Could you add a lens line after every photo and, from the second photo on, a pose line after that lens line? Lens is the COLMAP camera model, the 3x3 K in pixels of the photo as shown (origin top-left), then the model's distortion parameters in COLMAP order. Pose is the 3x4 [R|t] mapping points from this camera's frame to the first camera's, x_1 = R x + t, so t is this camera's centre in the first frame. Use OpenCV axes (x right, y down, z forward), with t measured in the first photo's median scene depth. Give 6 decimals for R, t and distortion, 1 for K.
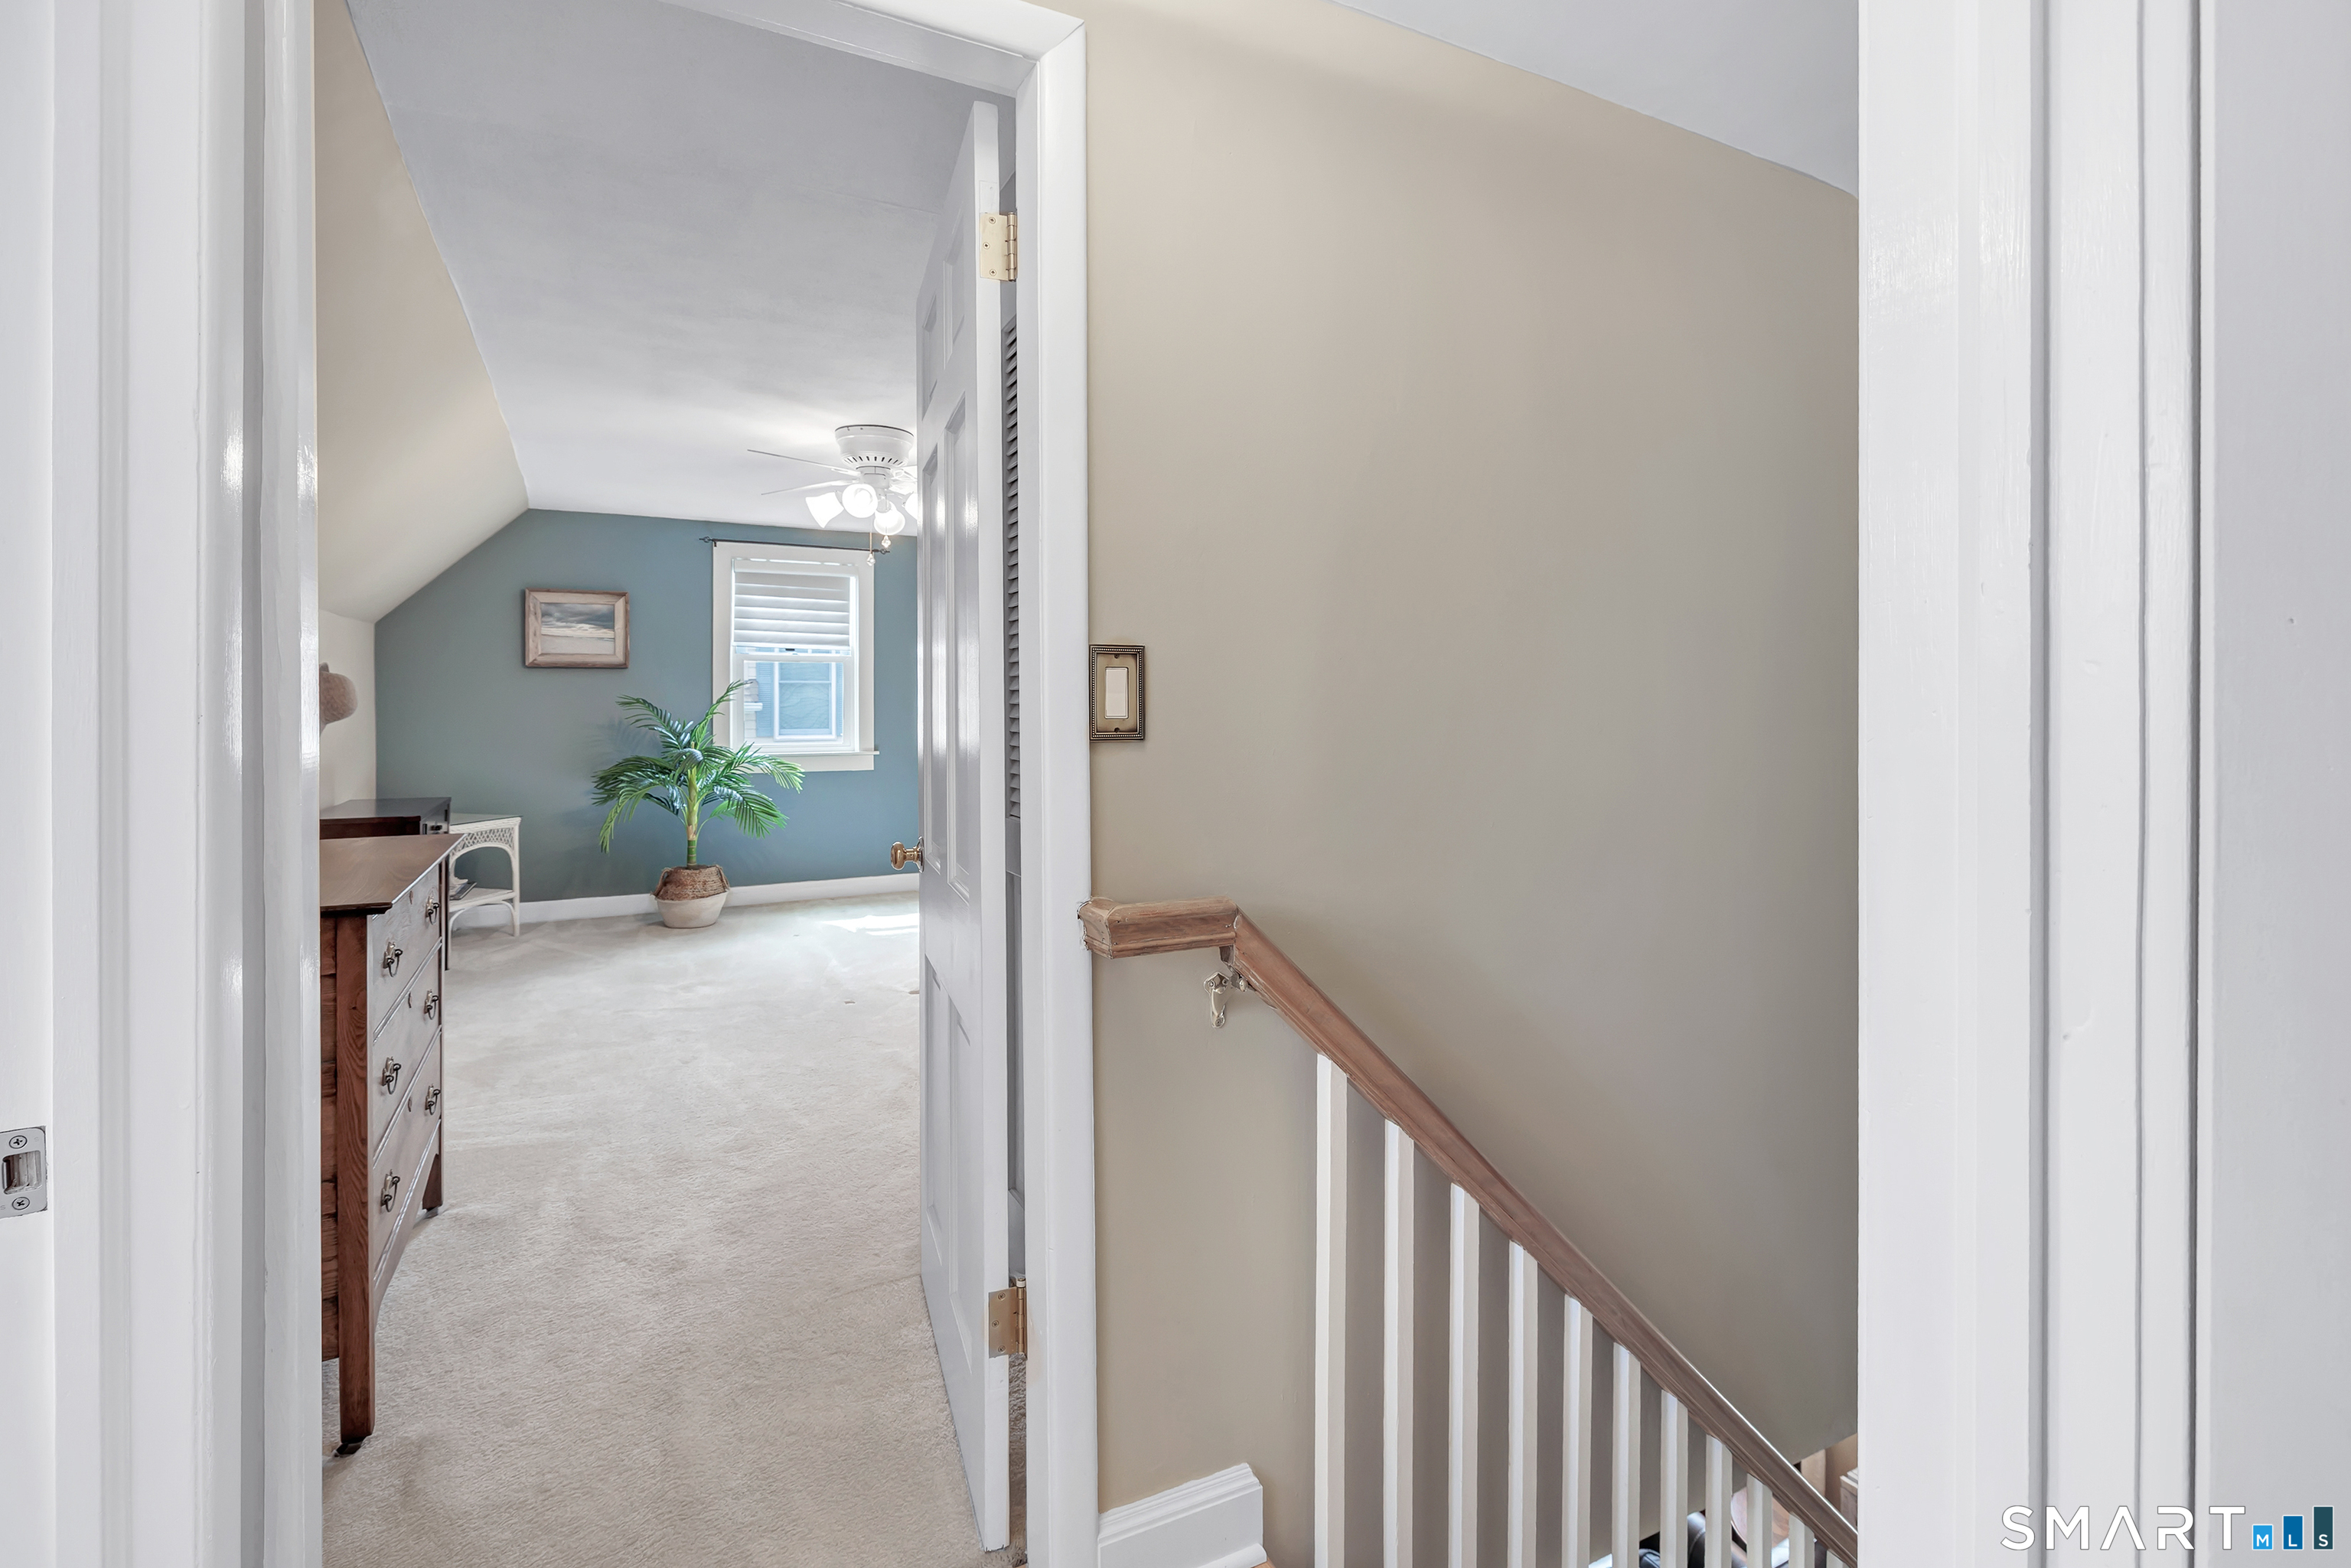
lens RADIAL K [[1083.2, 0, 1174.2], [0, 1083.2, 707.9], [0, 0, 1]] dist [-0.001690, -0.000390]
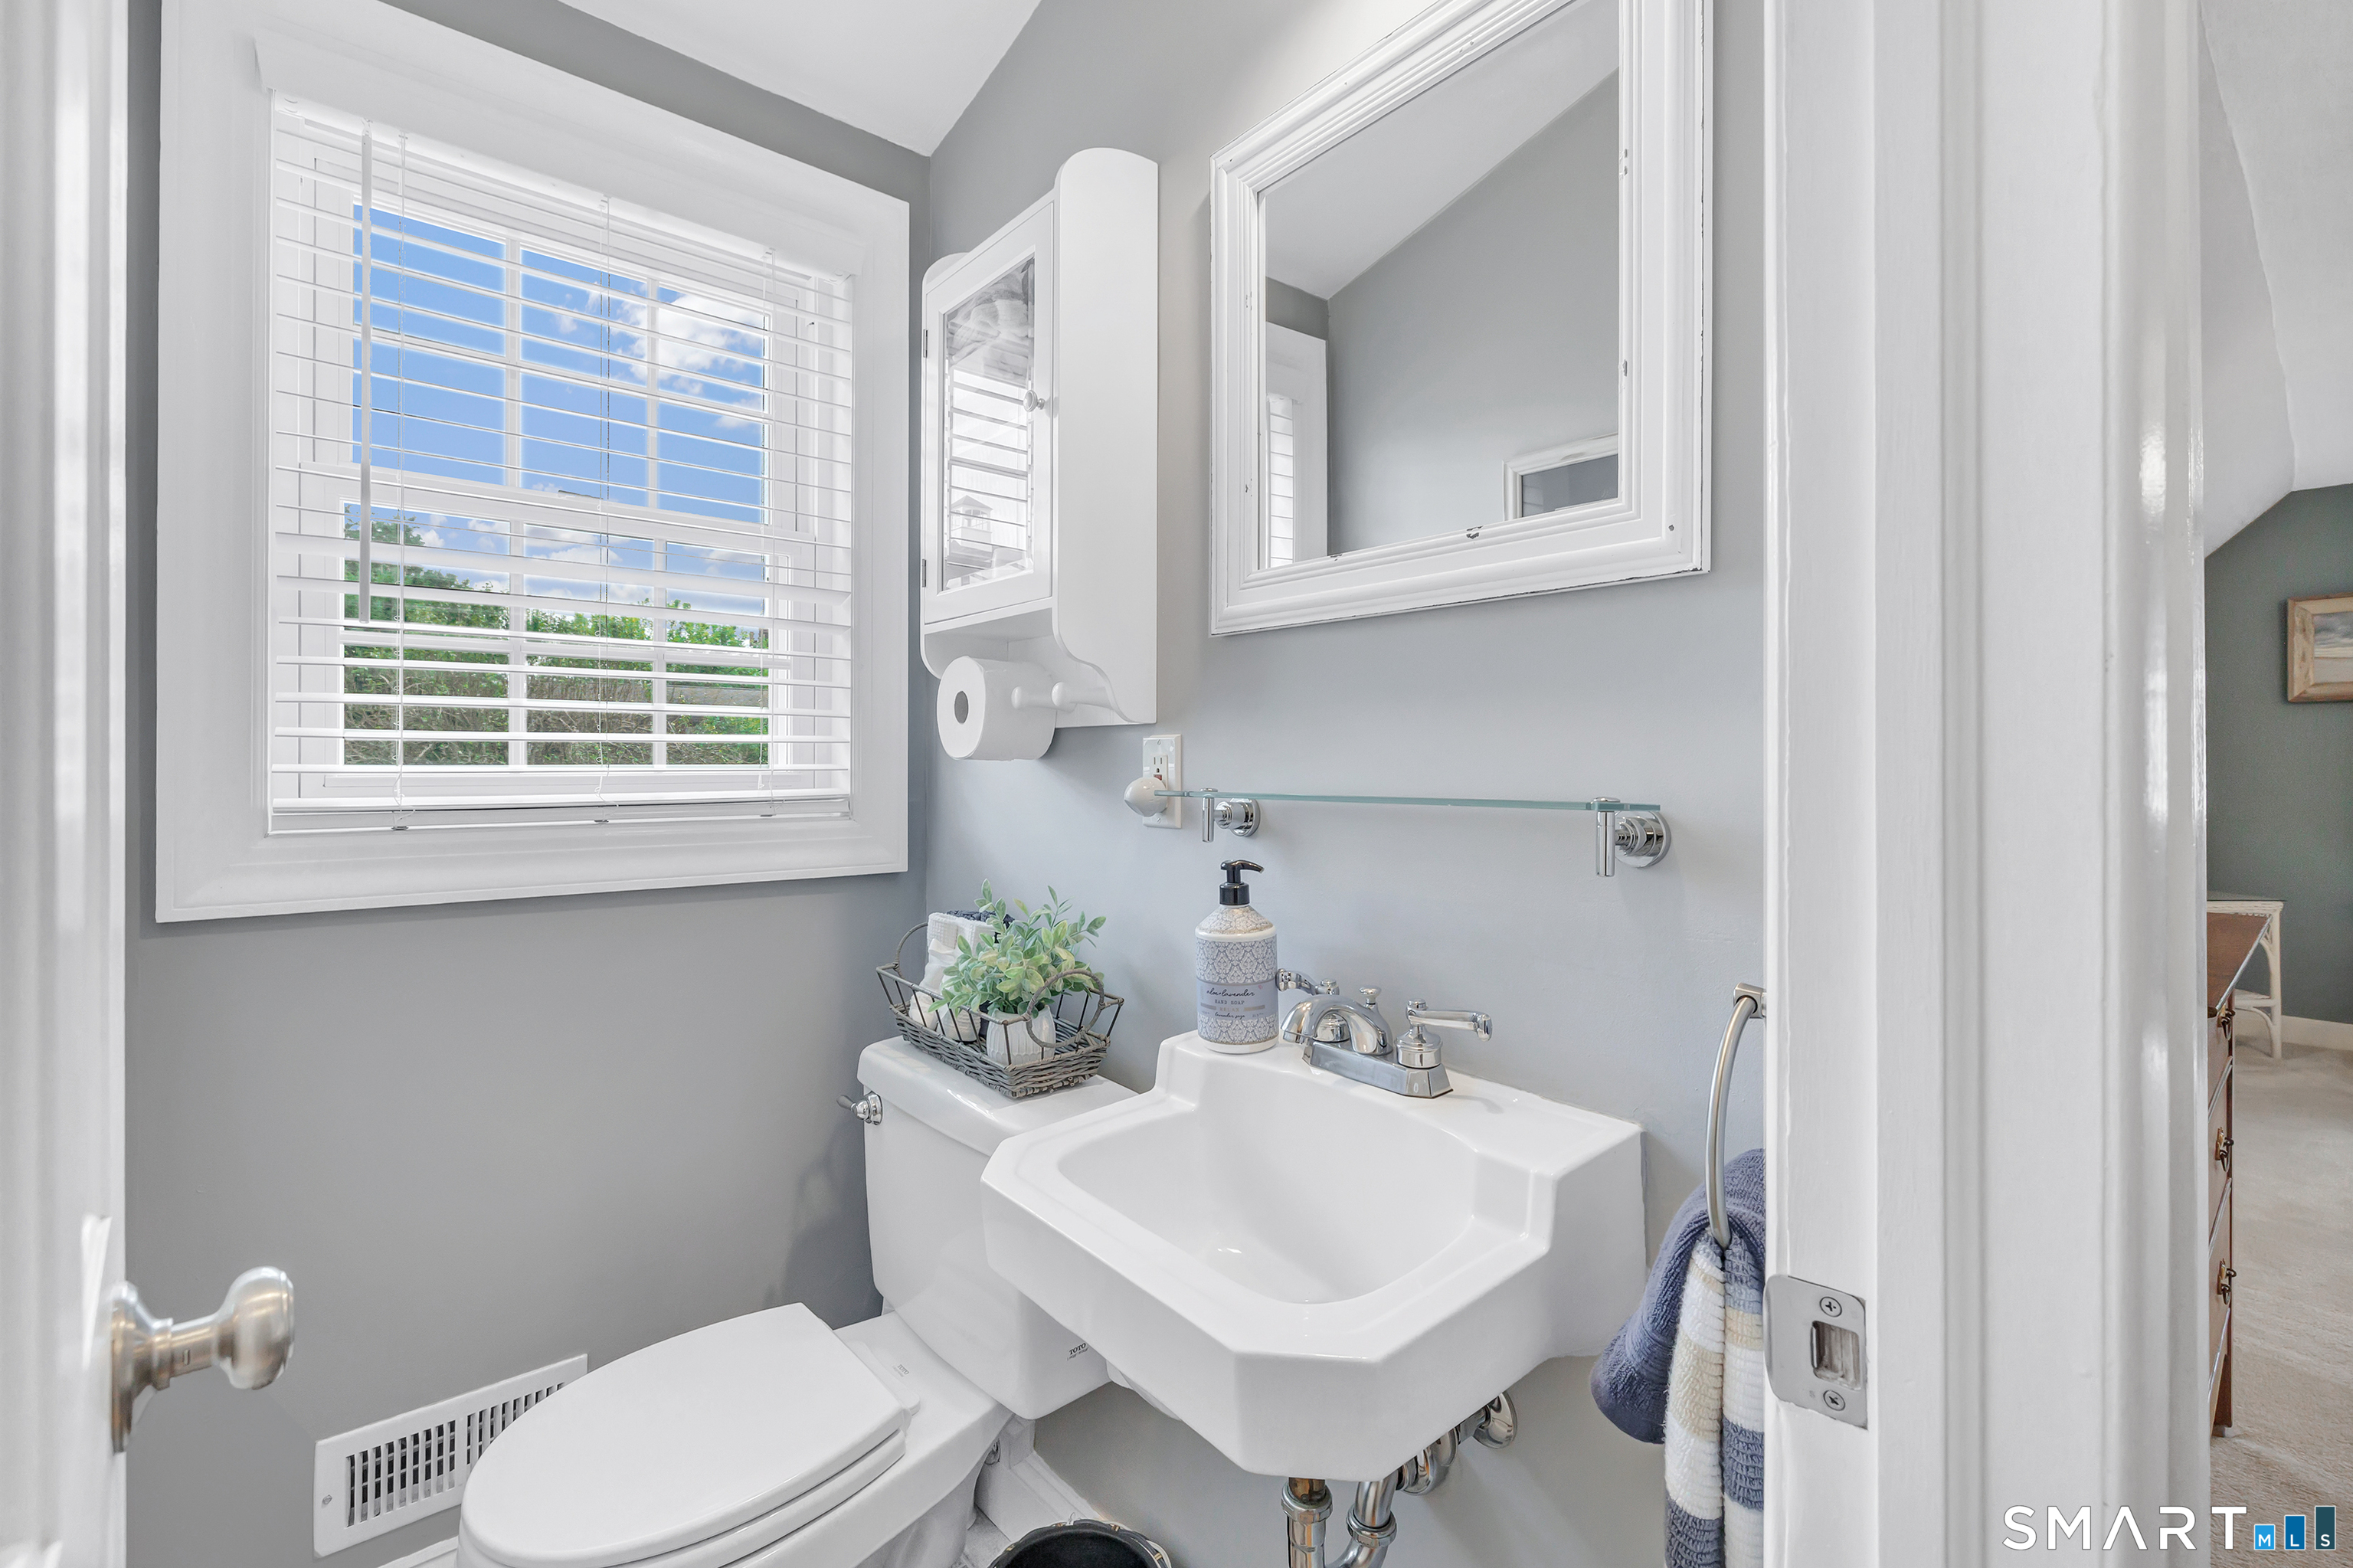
lens RADIAL K [[1038.8, 0, 1178.7], [0, 1038.8, 770.4], [0, 0, 1]] dist [-0.002050, -0.000440]
pose [[0.246715, -0.002565, -0.969085, -0.155754], [-0.001120, 0.999995, -0.002932, 0.020531], [0.969087, 0.001809, 0.246711, 0.128033]]
